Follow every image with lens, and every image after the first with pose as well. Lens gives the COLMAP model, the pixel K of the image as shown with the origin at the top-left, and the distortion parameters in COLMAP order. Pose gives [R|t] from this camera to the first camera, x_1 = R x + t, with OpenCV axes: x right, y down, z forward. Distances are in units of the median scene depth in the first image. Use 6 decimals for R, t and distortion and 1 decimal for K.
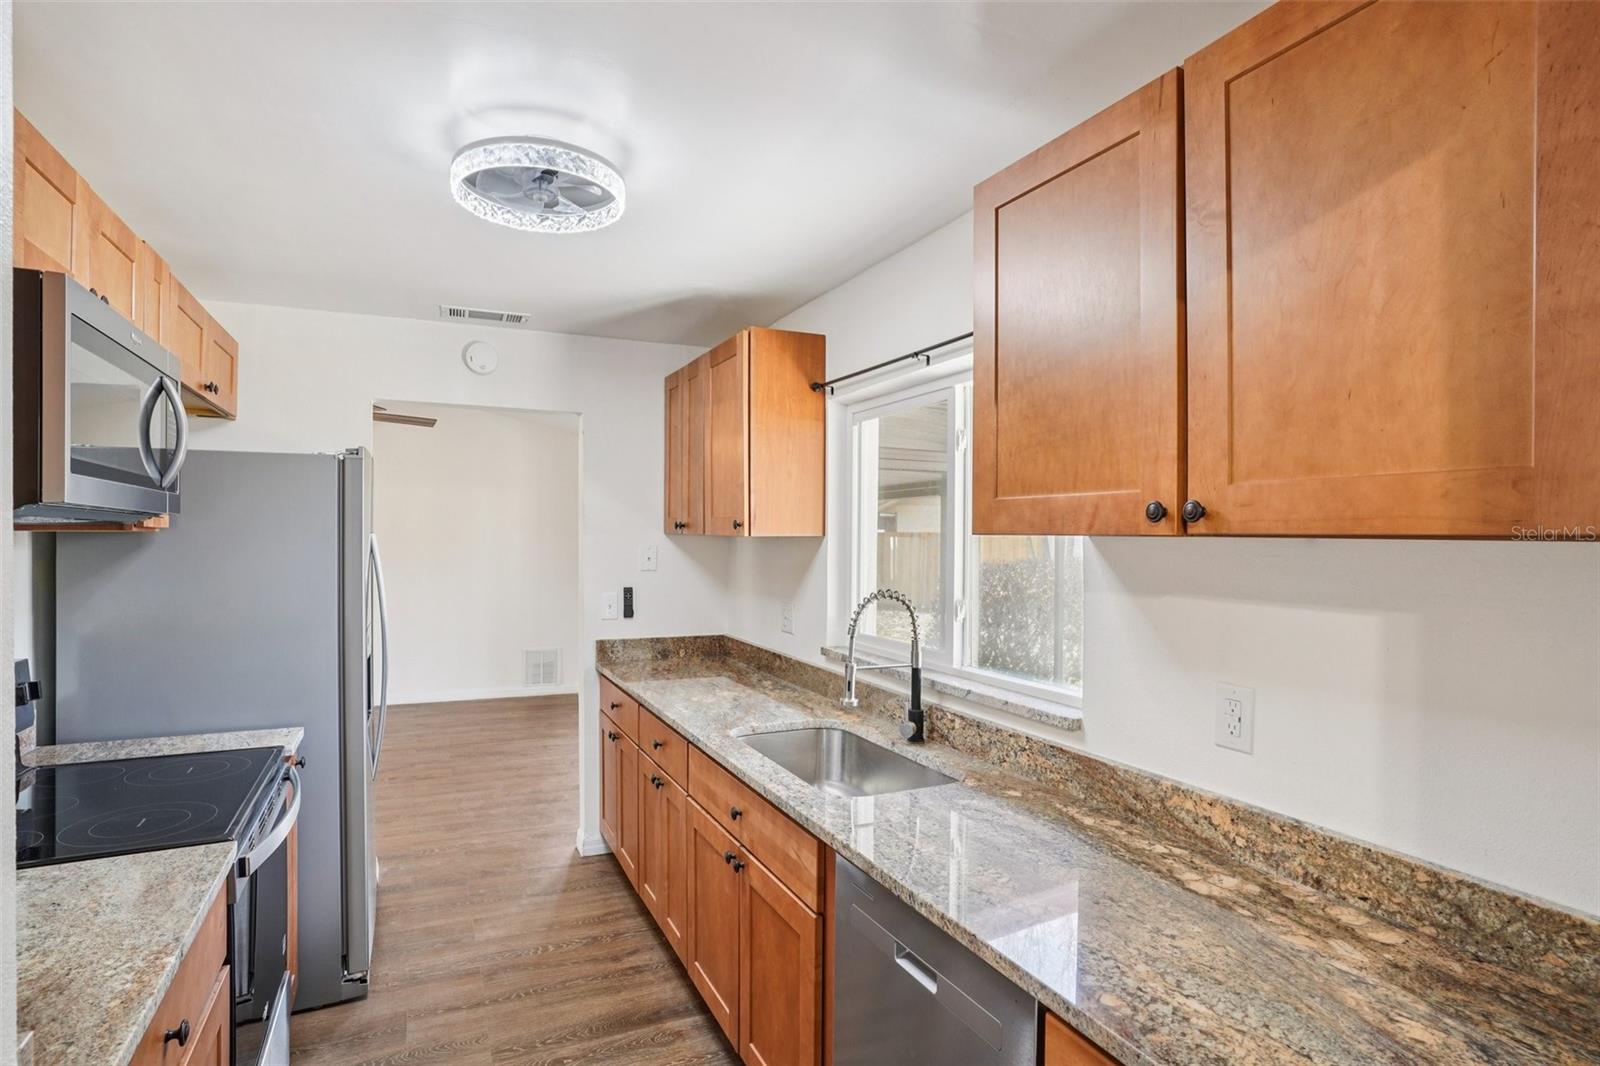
lens RADIAL K [[835.1, 0, 804.9], [0, 835.1, 534.2], [0, 0, 1]] dist [-0.047179, 0.011314]
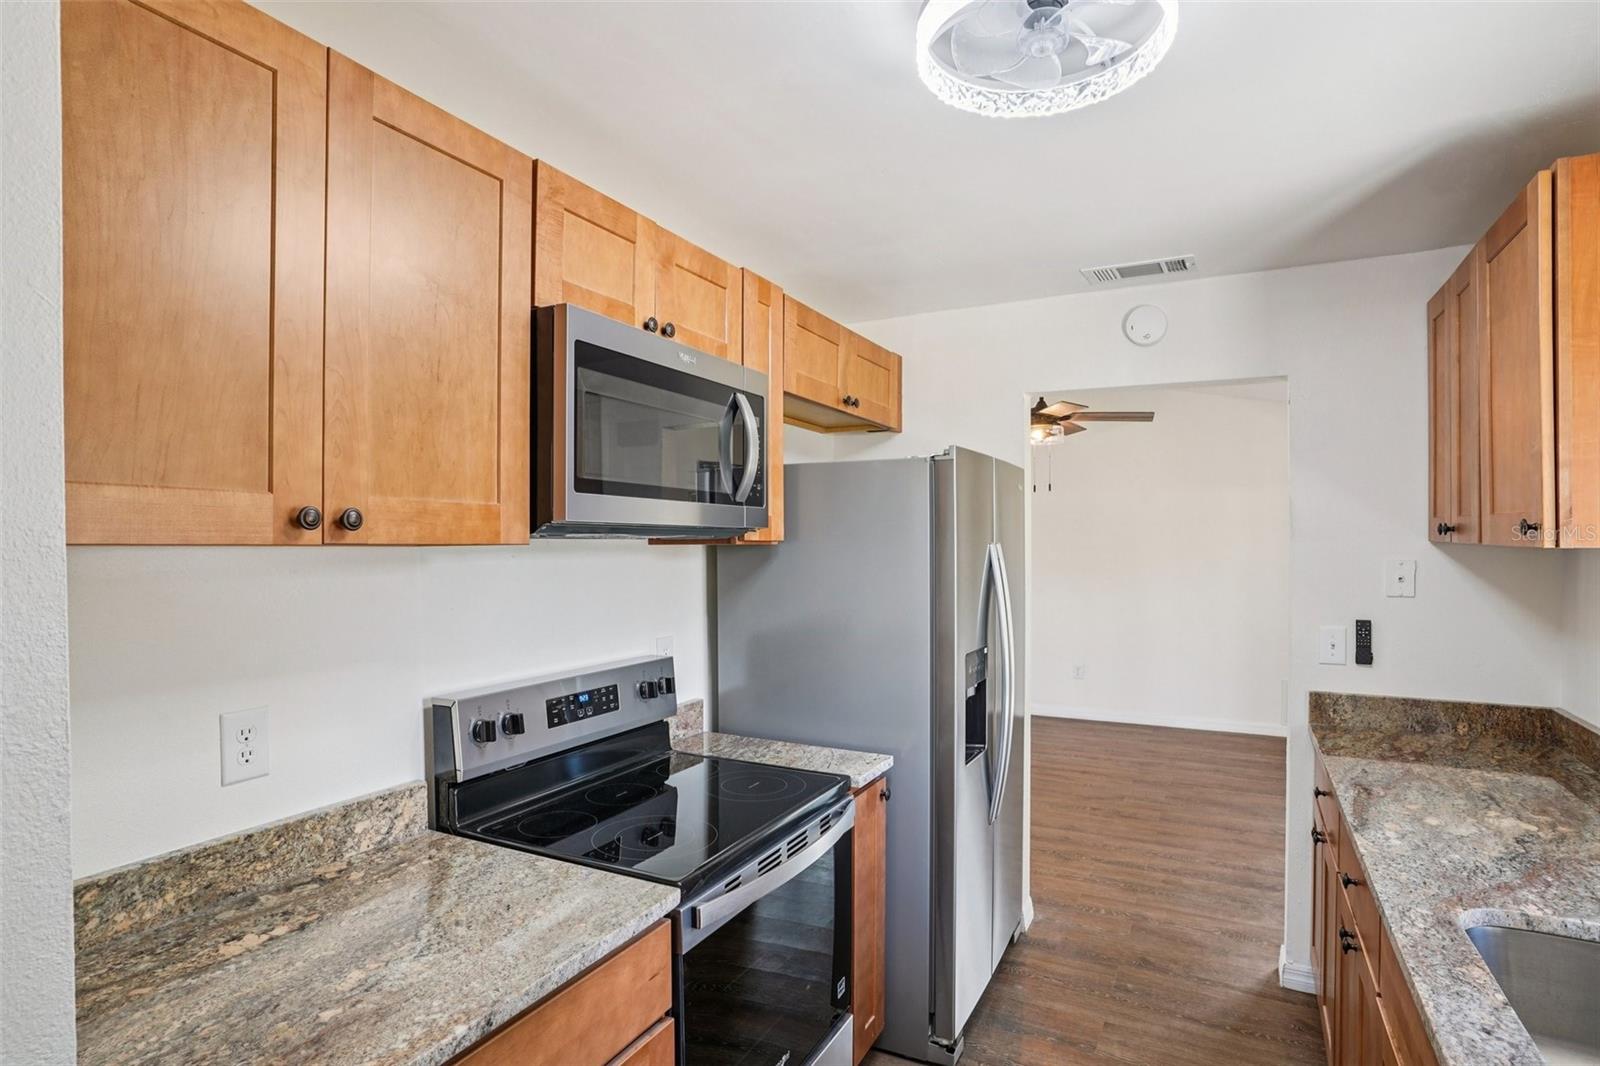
lens RADIAL K [[835.1, 0, 784.0], [0, 835.1, 544.0], [0, 0, 1]] dist [-0.047179, 0.011314]
pose [[0.592754, -0.001497, -0.805383, 0.054517], [0.006221, 0.999977, 0.002720, -0.004245], [0.805360, -0.006622, 0.592749, 0.260678]]
